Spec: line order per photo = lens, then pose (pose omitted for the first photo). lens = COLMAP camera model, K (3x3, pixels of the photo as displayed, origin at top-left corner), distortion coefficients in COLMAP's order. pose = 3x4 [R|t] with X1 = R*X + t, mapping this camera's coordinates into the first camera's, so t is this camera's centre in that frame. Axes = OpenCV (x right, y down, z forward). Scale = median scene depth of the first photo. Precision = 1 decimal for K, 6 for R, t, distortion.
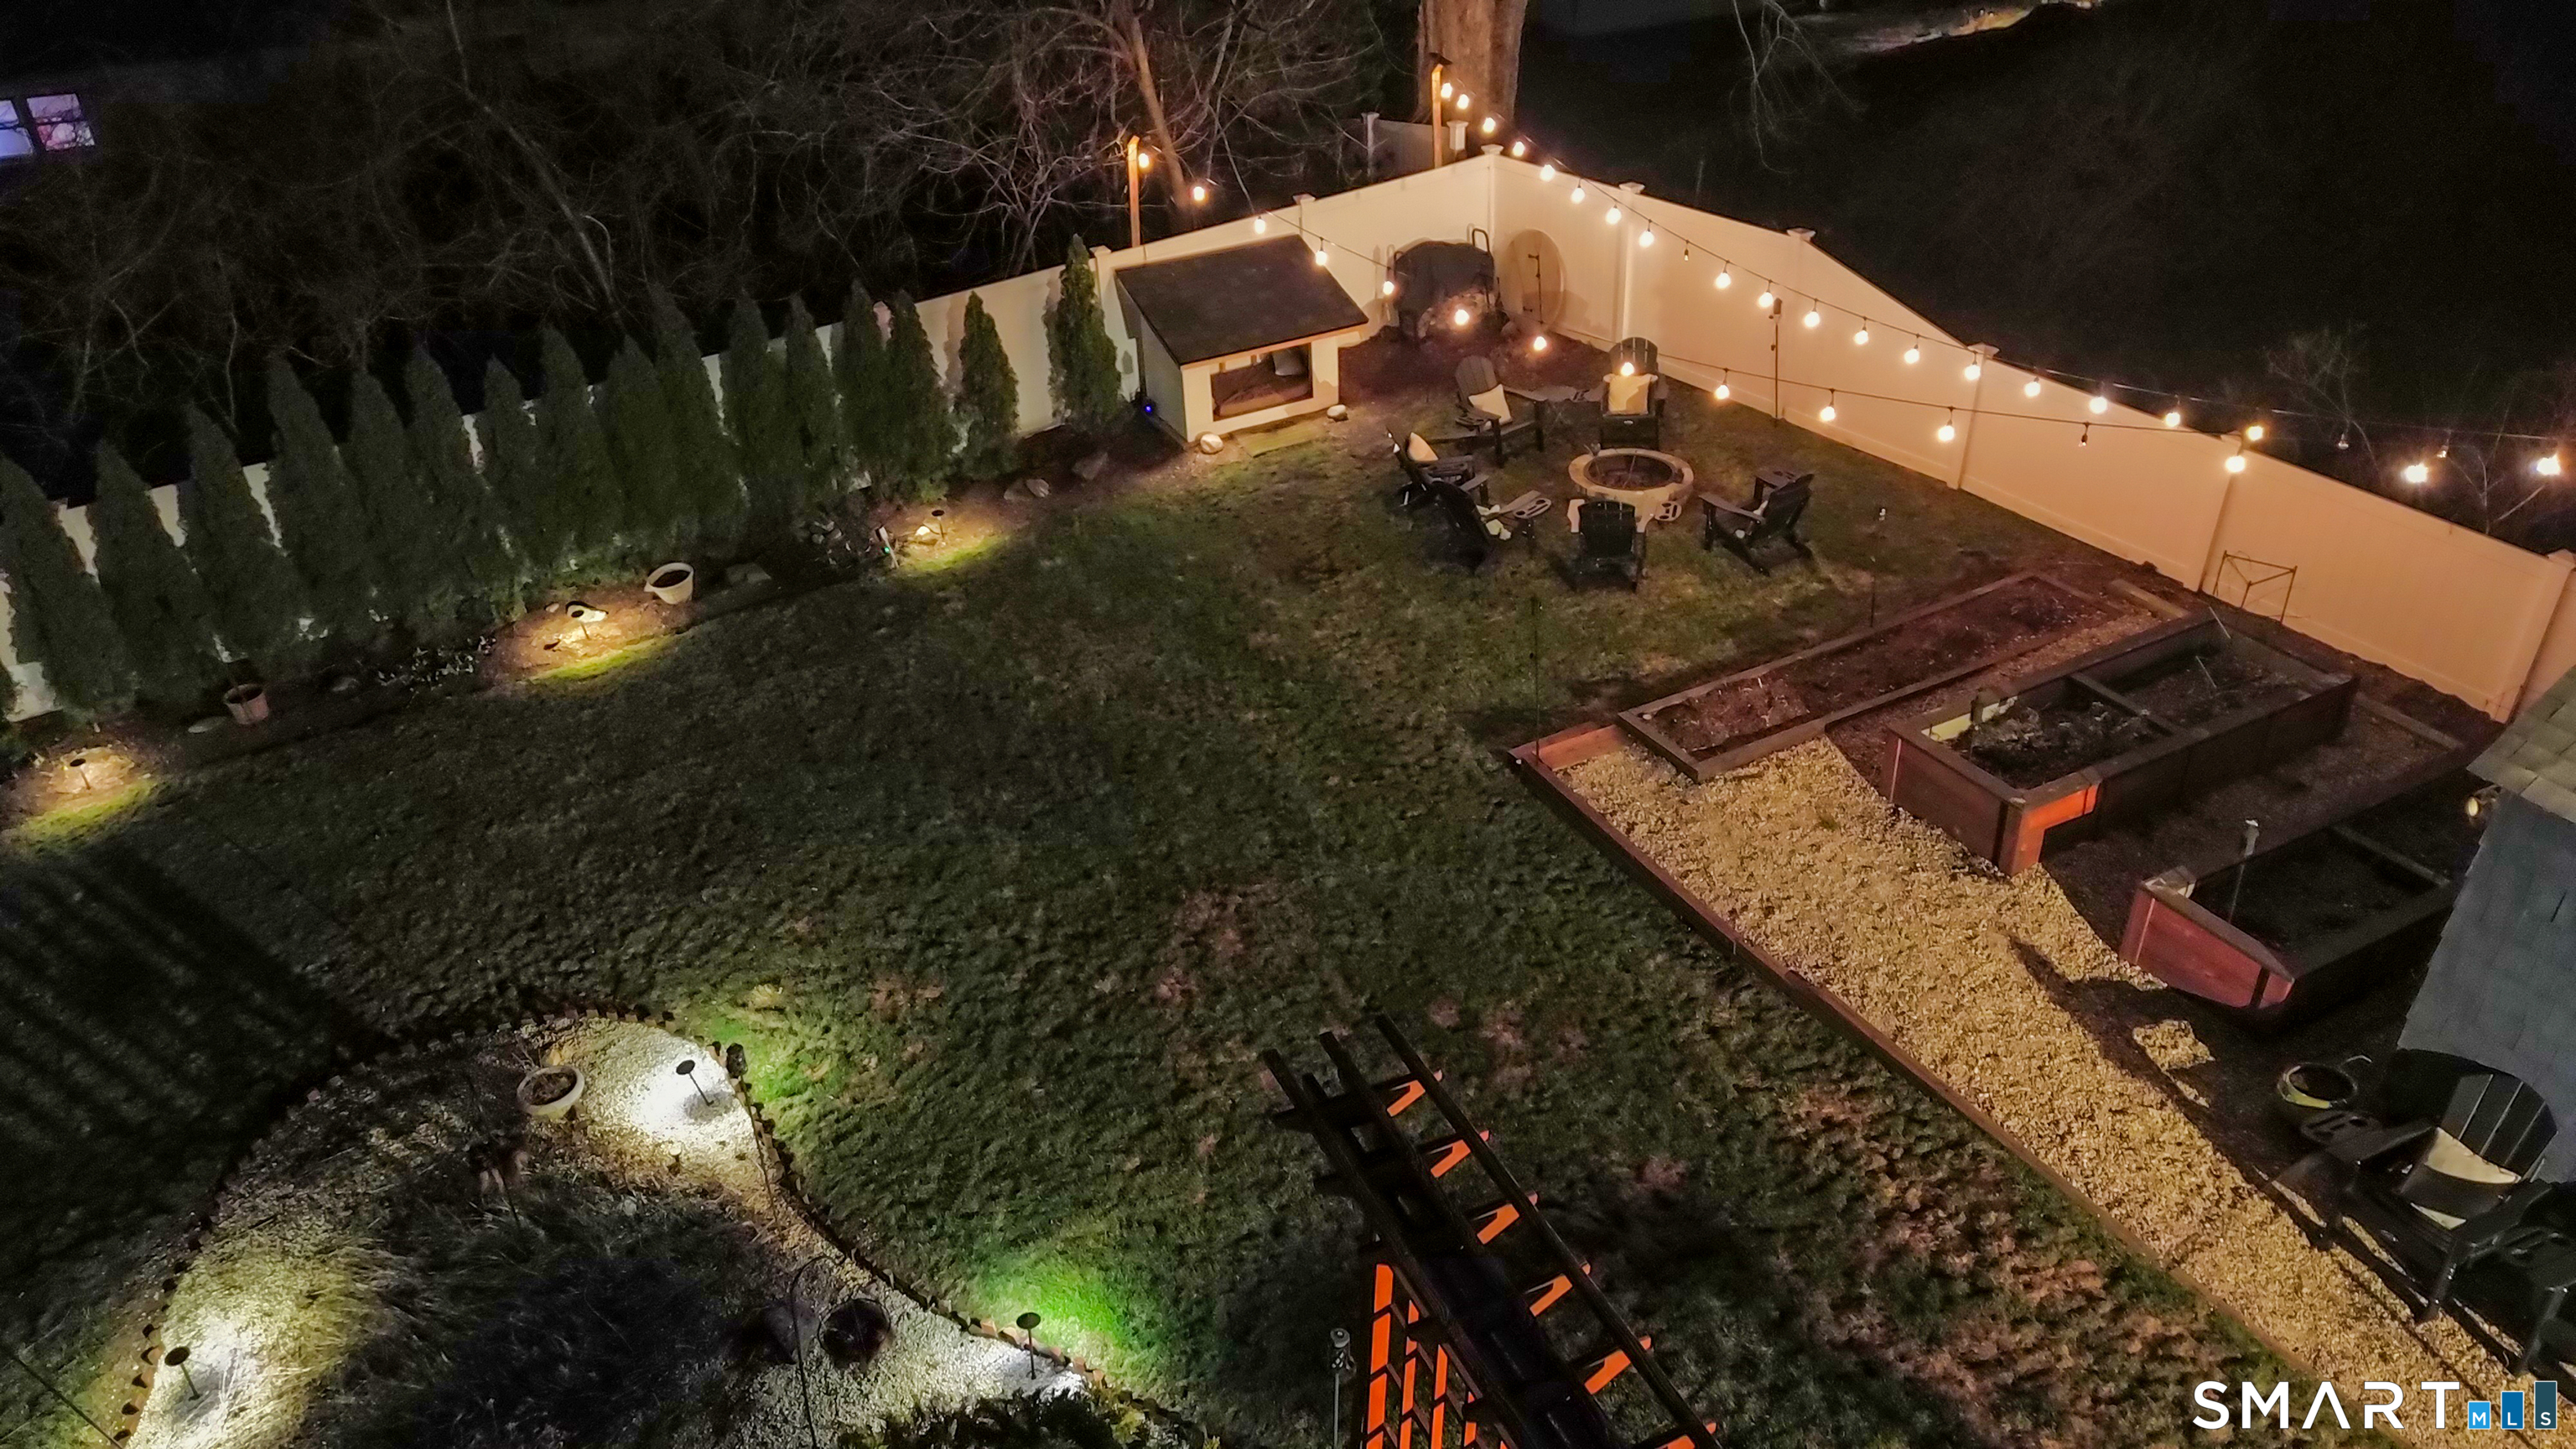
lens RADIAL K [[1762.7, 0, 1315.9], [0, 1762.7, 728.4], [0, 0, 1]] dist [0.048367, -0.062662]
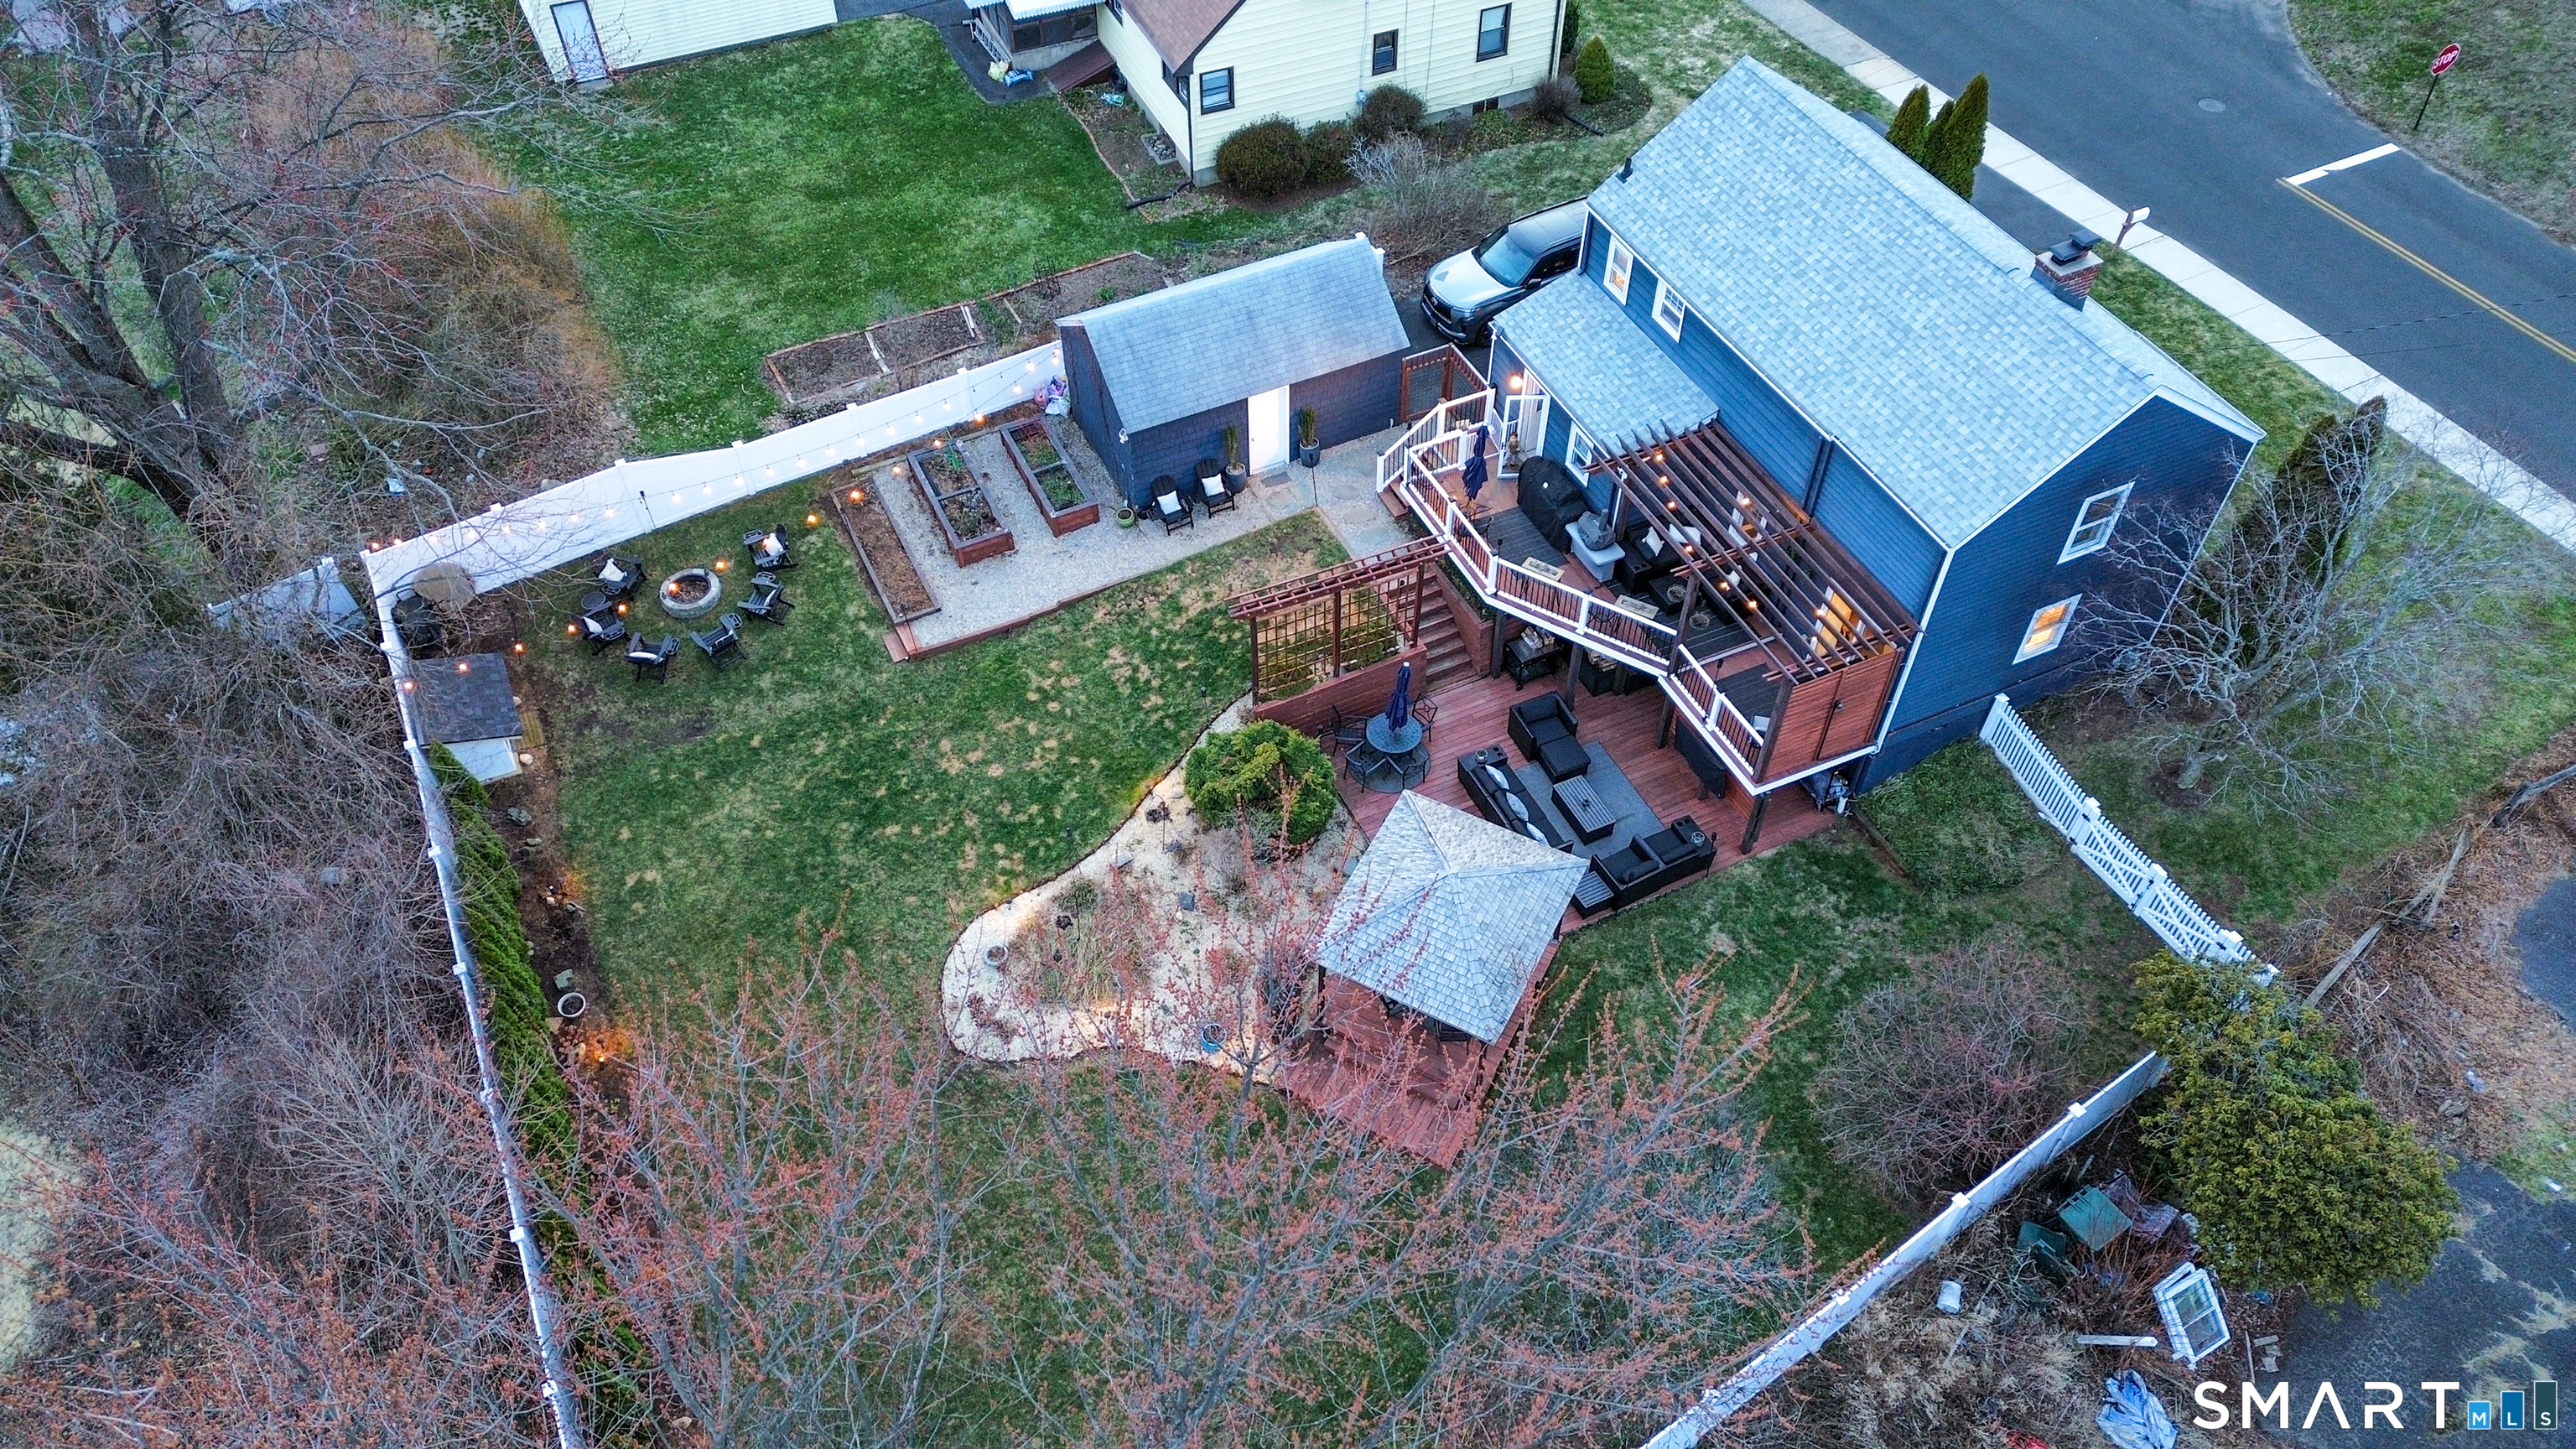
lens RADIAL K [[1824.4, 0, 1294.4], [0, 1824.4, 722.9], [0, 0, 1]] dist [0.075613, -0.059255]
pose [[0.037403, -0.736525, 0.675376, -1.270962], [0.528743, 0.588079, 0.612041, -0.920481], [-0.847958, 0.334208, 0.411428, -0.429845]]
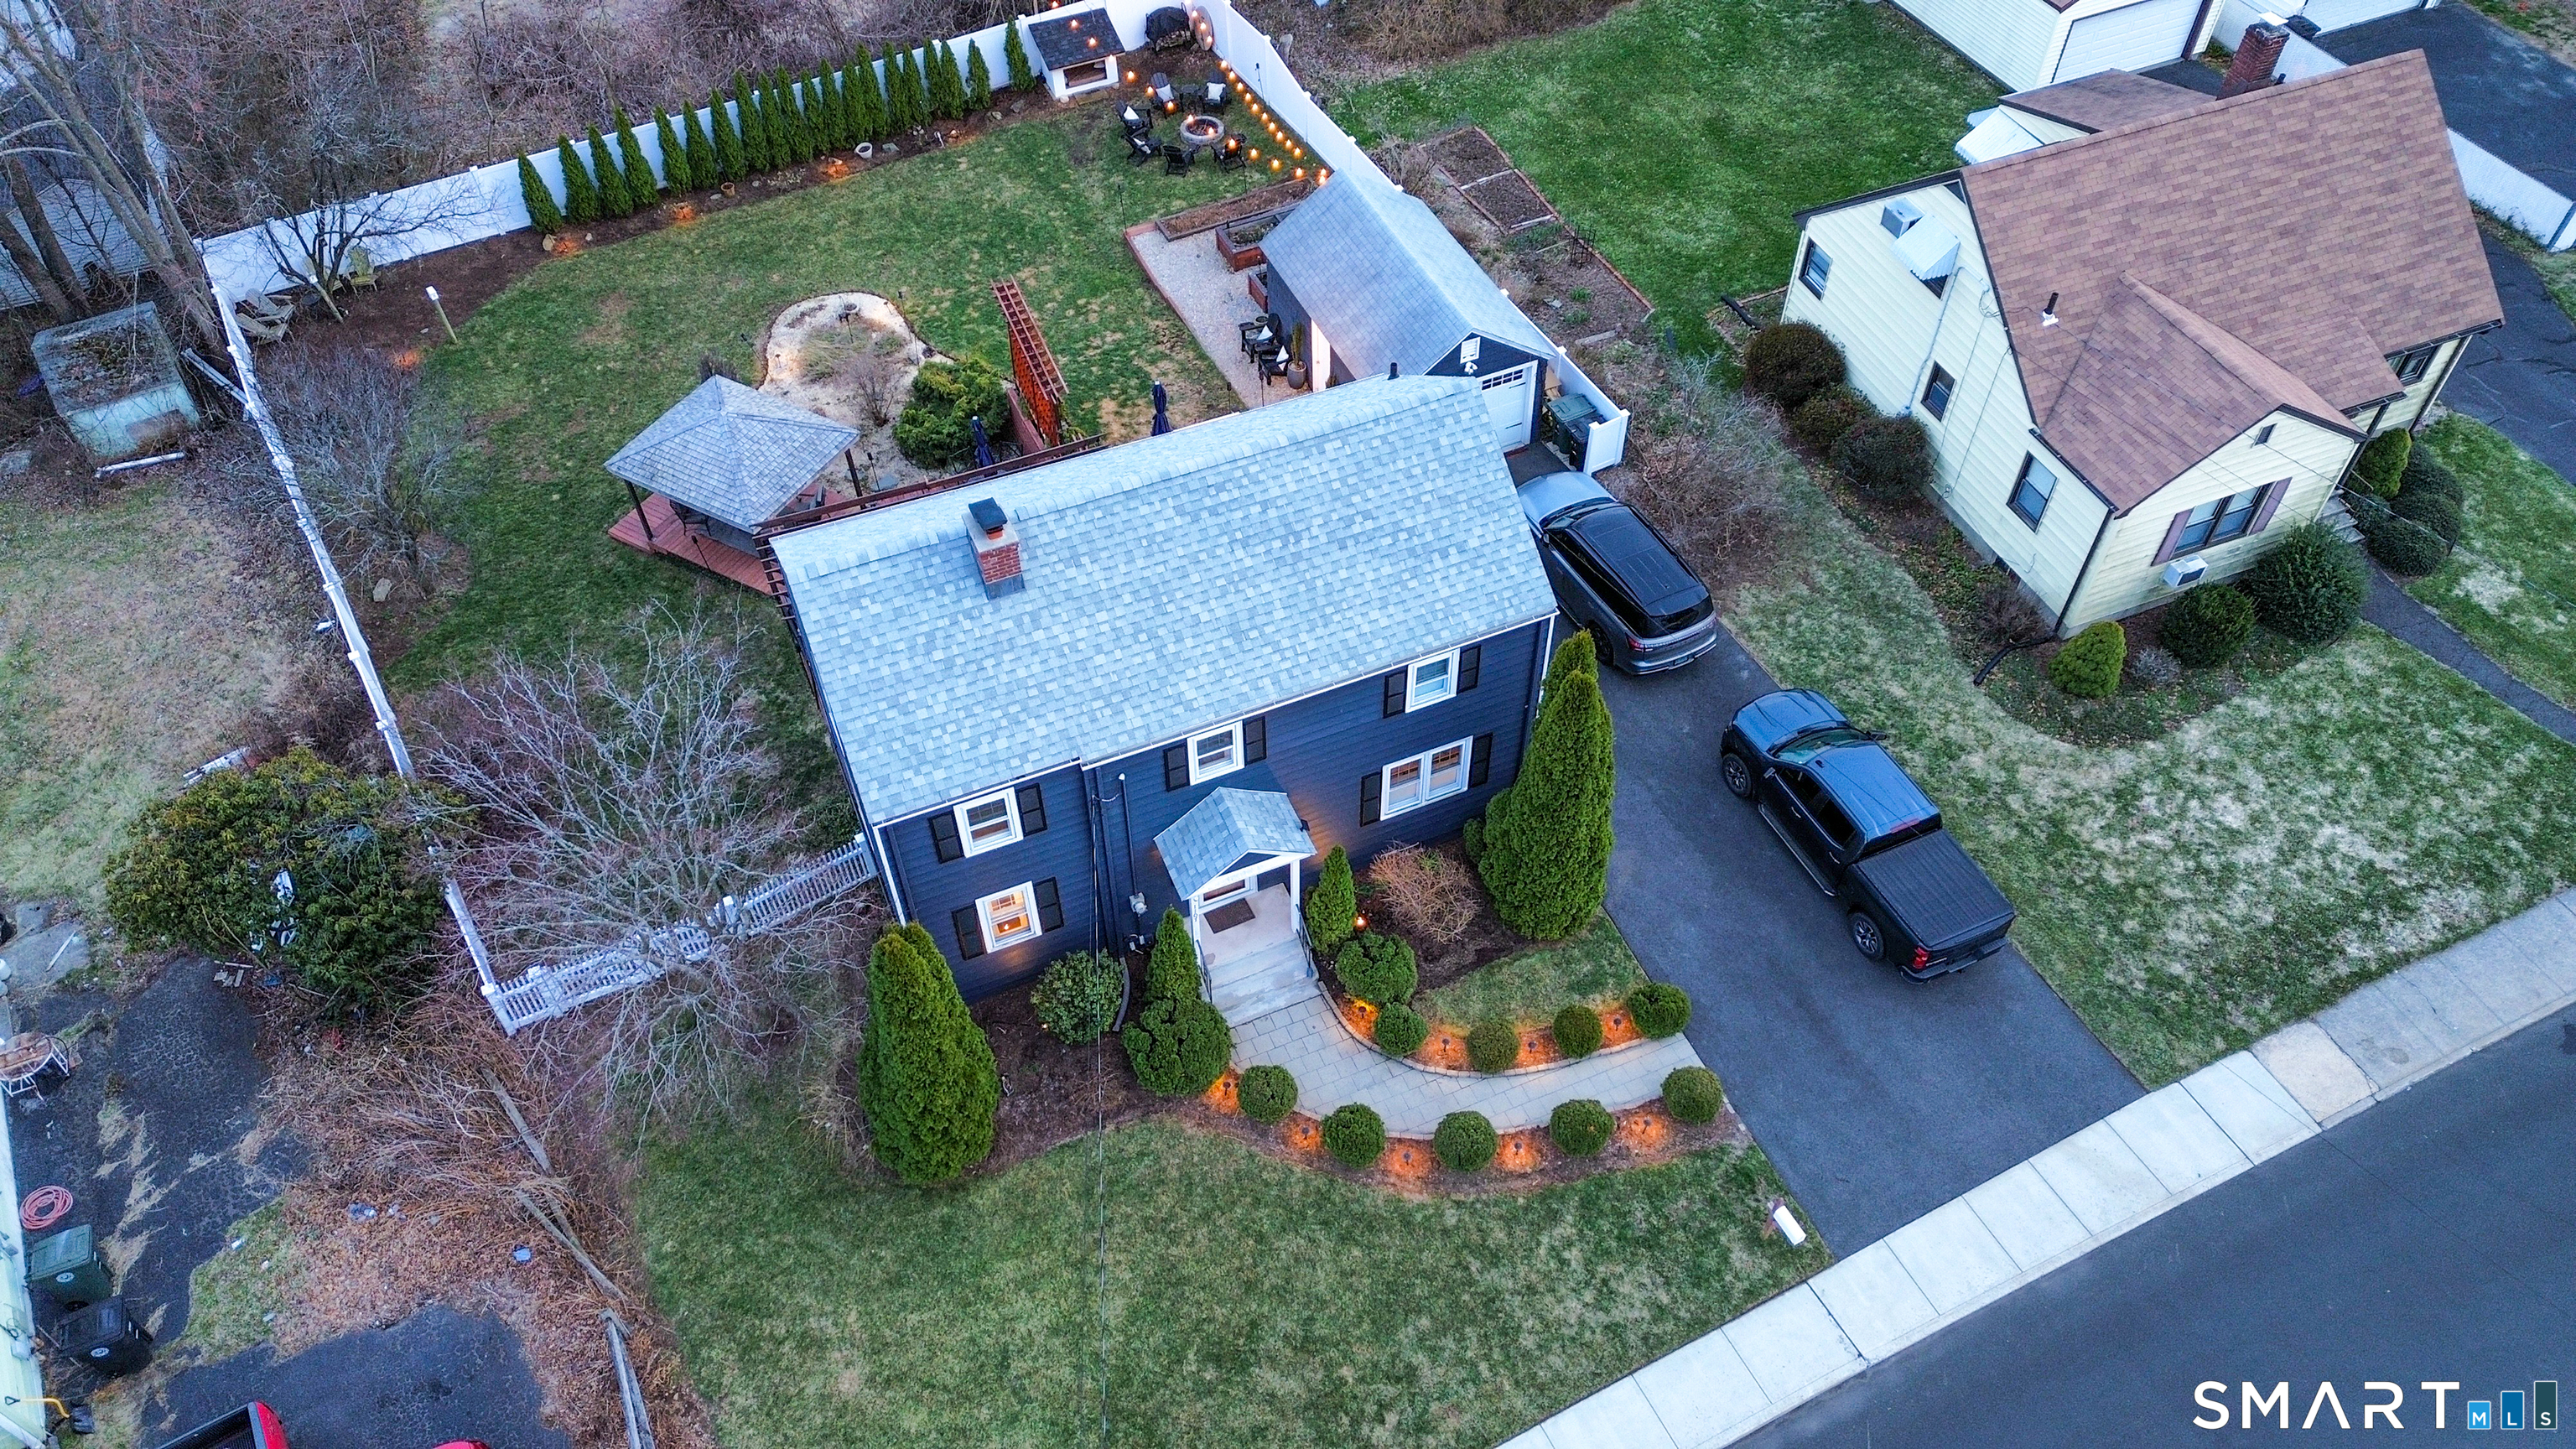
lens RADIAL K [[1824.4, 0, 1294.4], [0, 1824.4, 722.9], [0, 0, 1]] dist [0.075613, -0.059255]
pose [[0.997321, 0.061225, -0.040036, 0.449824], [-0.046998, 0.955662, 0.290691, -0.088256], [0.056059, -0.288031, 0.955979, -1.861046]]
